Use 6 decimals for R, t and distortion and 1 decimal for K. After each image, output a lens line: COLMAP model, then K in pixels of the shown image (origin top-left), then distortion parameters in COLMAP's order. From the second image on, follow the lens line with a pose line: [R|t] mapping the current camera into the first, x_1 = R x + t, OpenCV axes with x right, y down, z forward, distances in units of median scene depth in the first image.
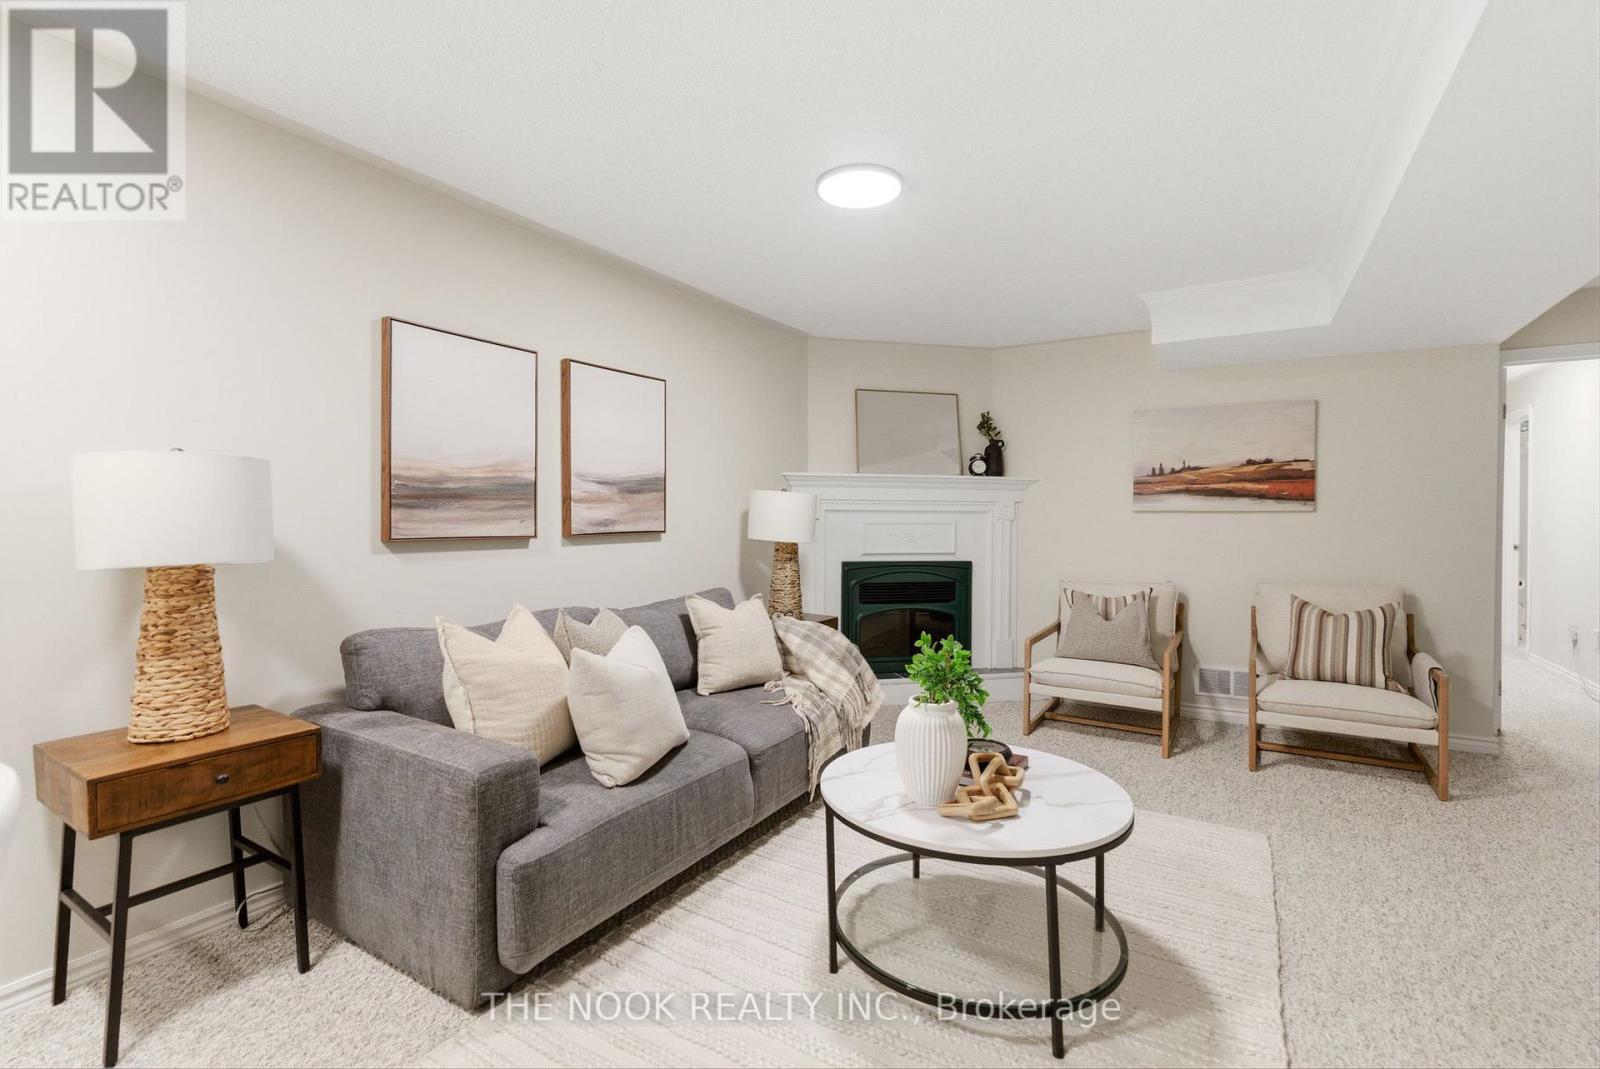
lens RADIAL K [[722.8, 0, 800.6], [0, 722.8, 526.6], [0, 0, 1]] dist [-0.010493, 0.005808]
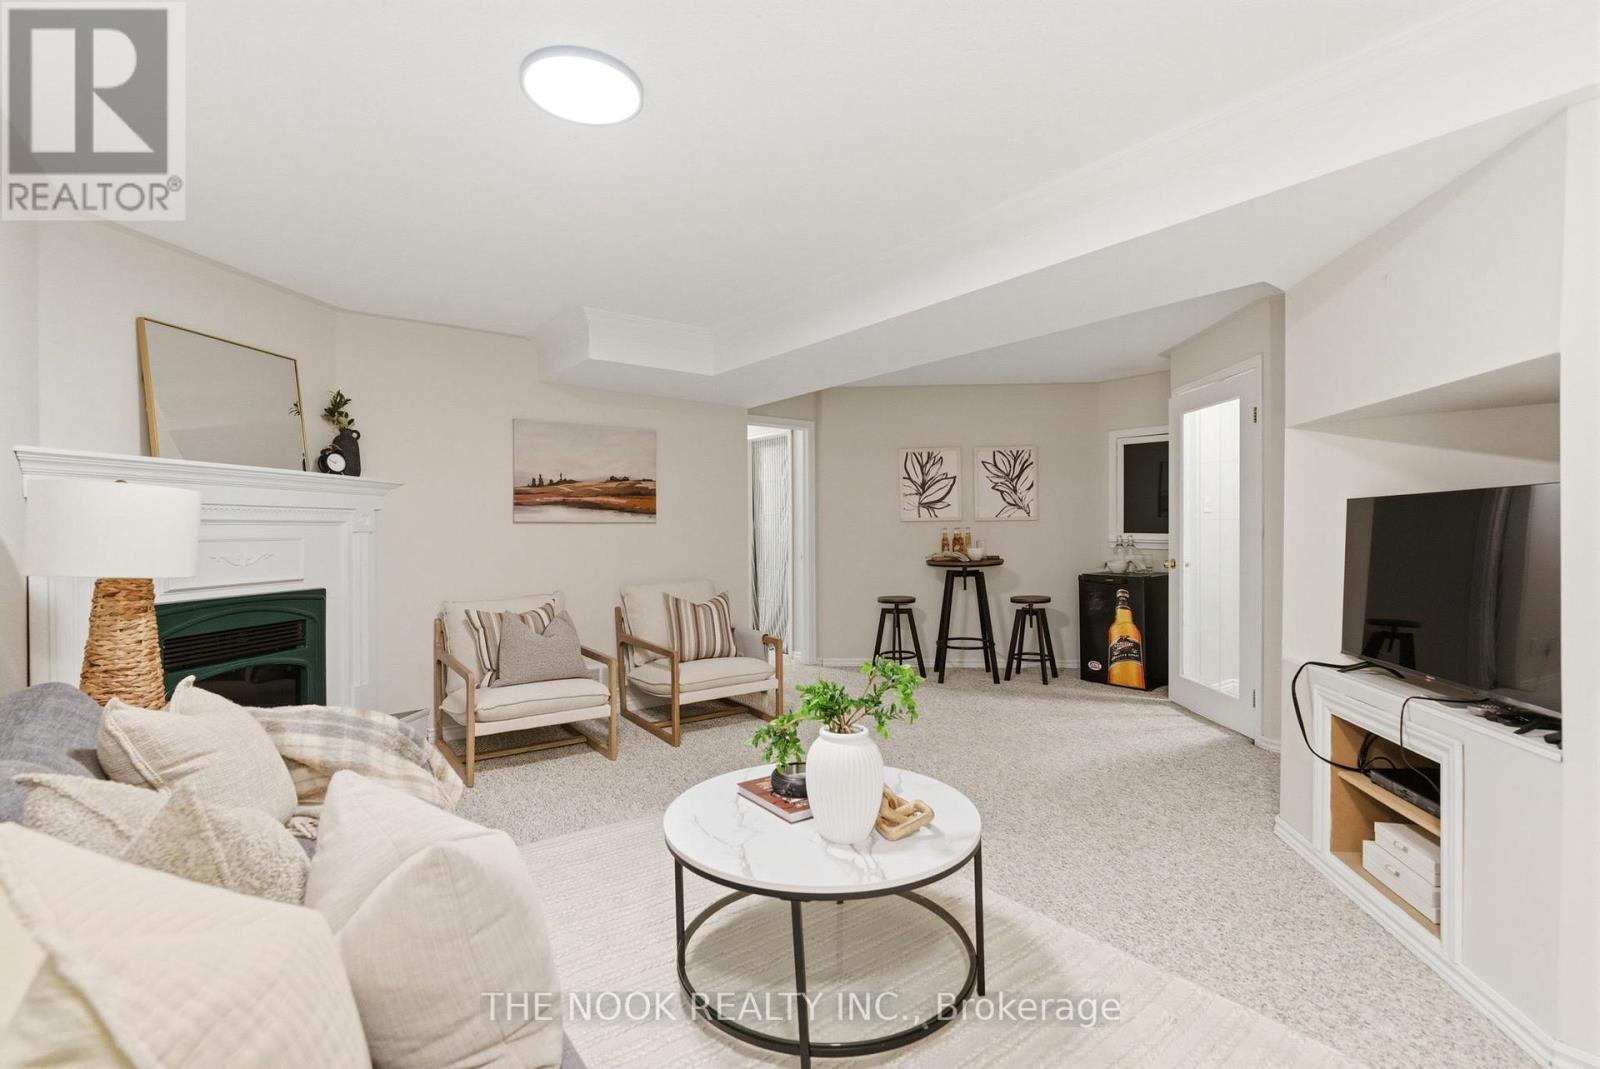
lens RADIAL K [[722.8, 0, 800.6], [0, 722.8, 526.6], [0, 0, 1]] dist [-0.010493, 0.005808]
pose [[0.382993, -0.003151, 0.923746, -0.292278], [0.011300, 0.999935, -0.001274, -0.010203], [-0.923682, 0.010926, 0.383004, 0.288944]]
